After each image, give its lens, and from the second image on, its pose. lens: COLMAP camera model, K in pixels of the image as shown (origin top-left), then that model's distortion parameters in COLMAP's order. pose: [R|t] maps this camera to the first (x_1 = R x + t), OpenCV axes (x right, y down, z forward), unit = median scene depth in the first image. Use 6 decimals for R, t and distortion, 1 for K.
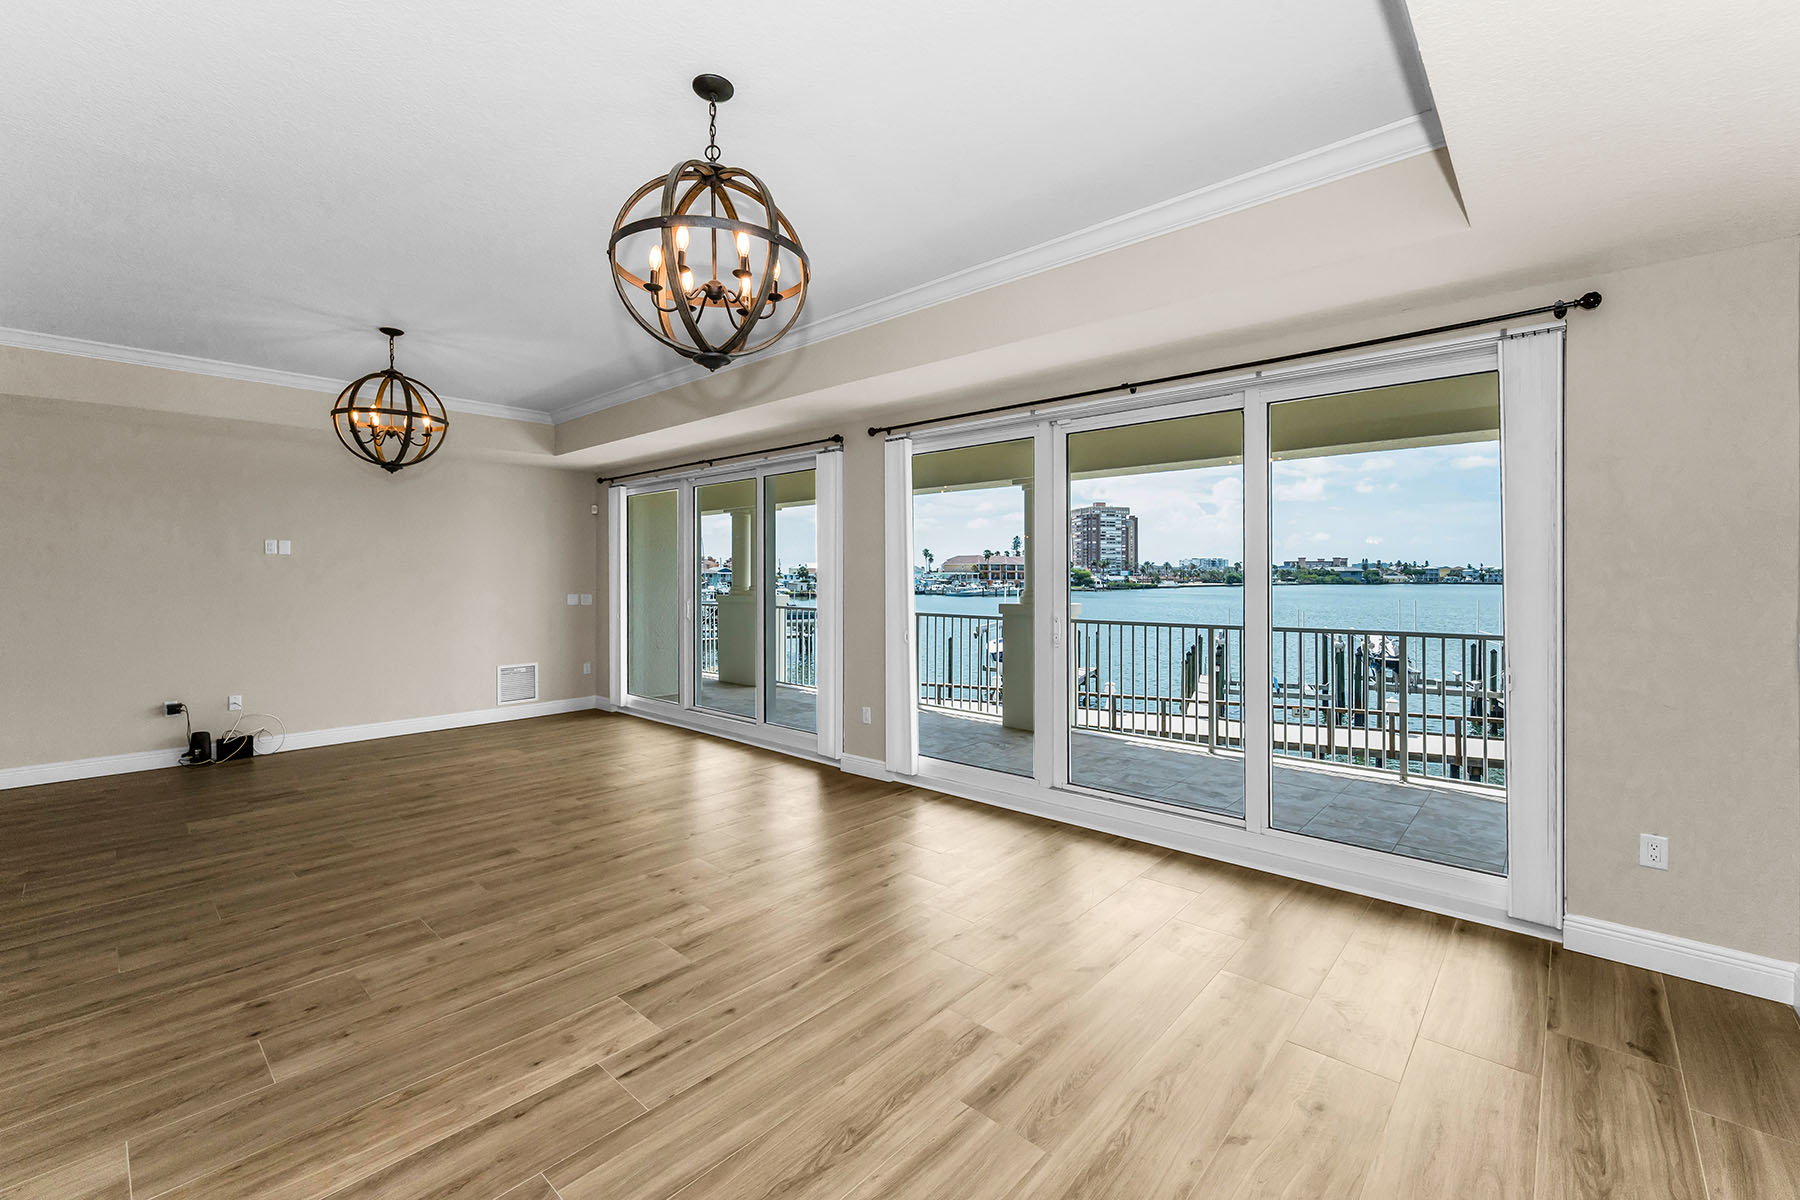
lens RADIAL K [[748.5, 0, 895.7], [0, 748.5, 574.0], [0, 0, 1]] dist [-0.000626, 0.000003]
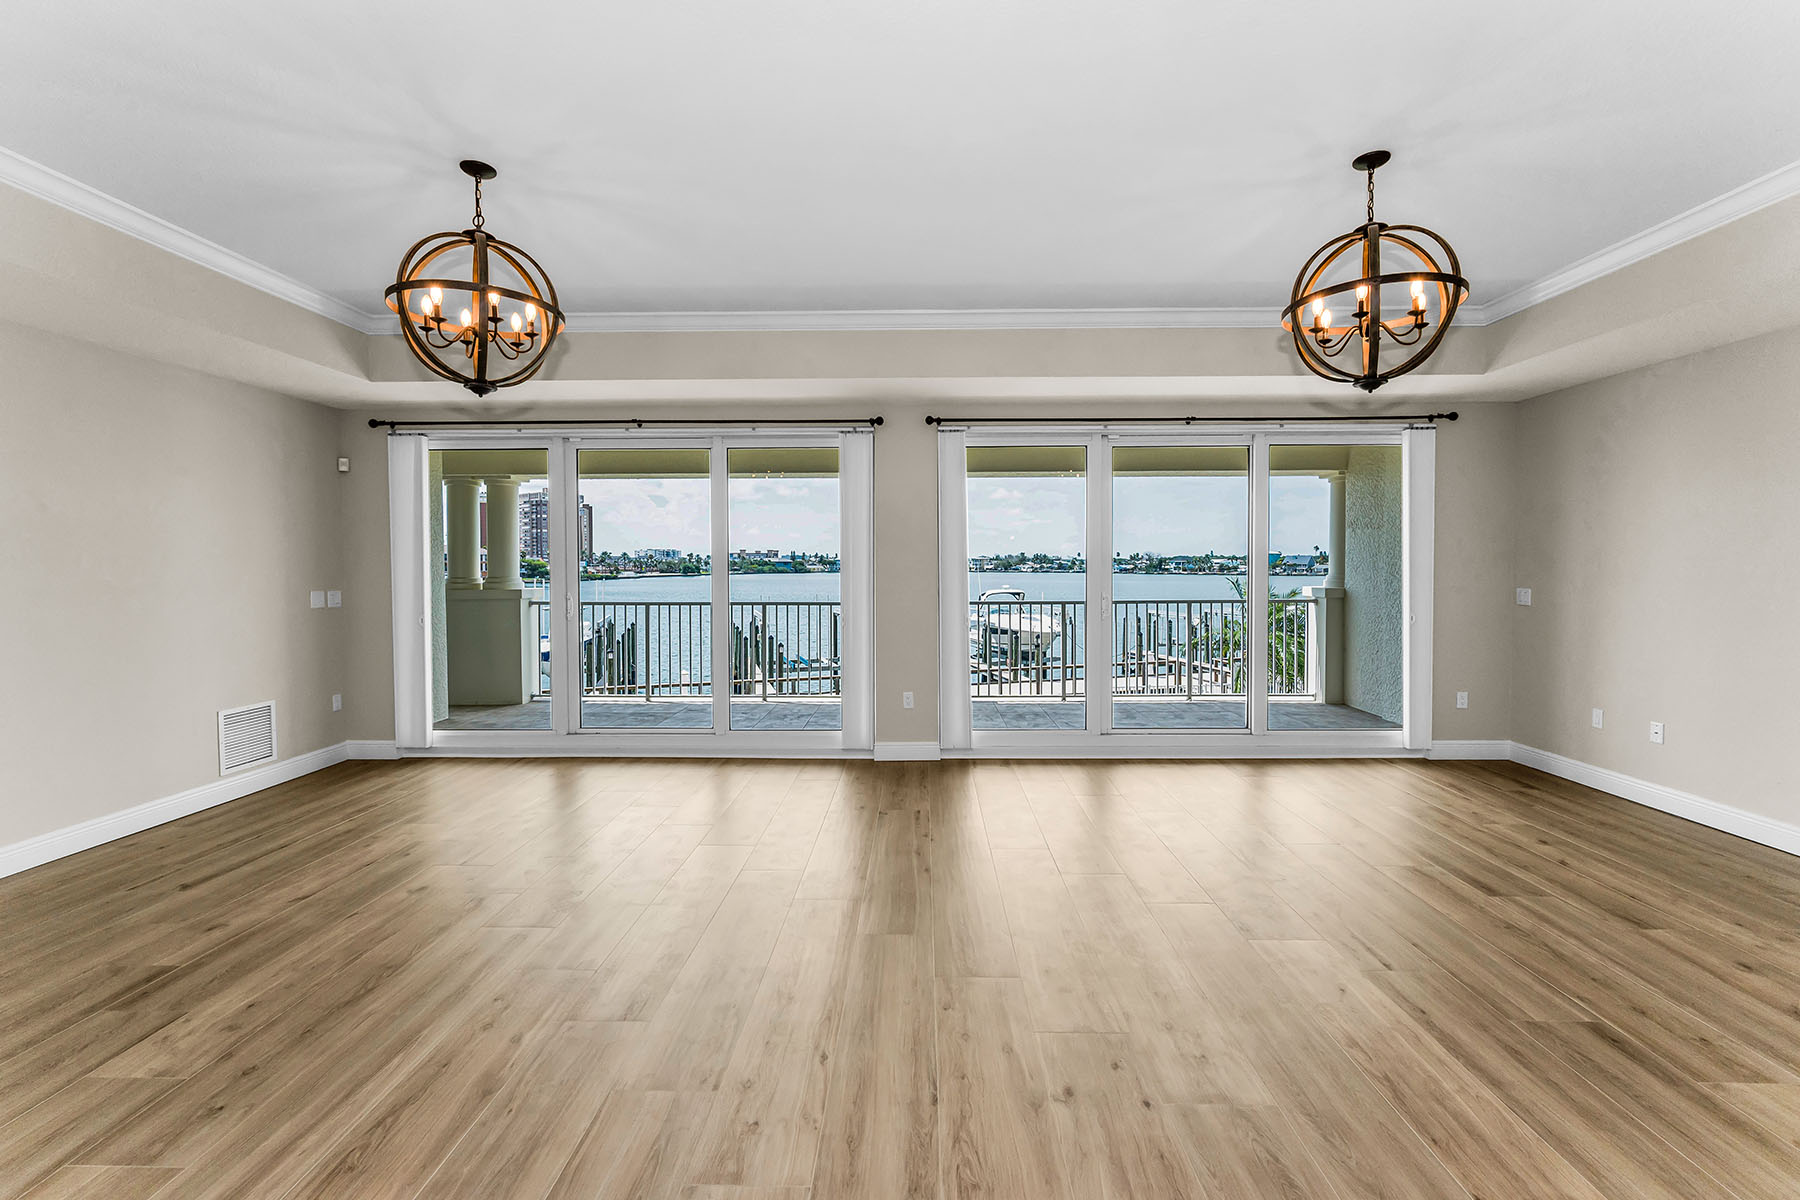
lens RADIAL K [[747.0, 0, 906.7], [0, 747.0, 579.6], [0, 0, 1]] dist [0.000830, 0.000191]
pose [[0.752728, -0.014198, 0.658179, -1.006010], [0.000895, 0.999789, 0.020544, 0.007655], [-0.658332, -0.014875, 0.752581, 0.350639]]
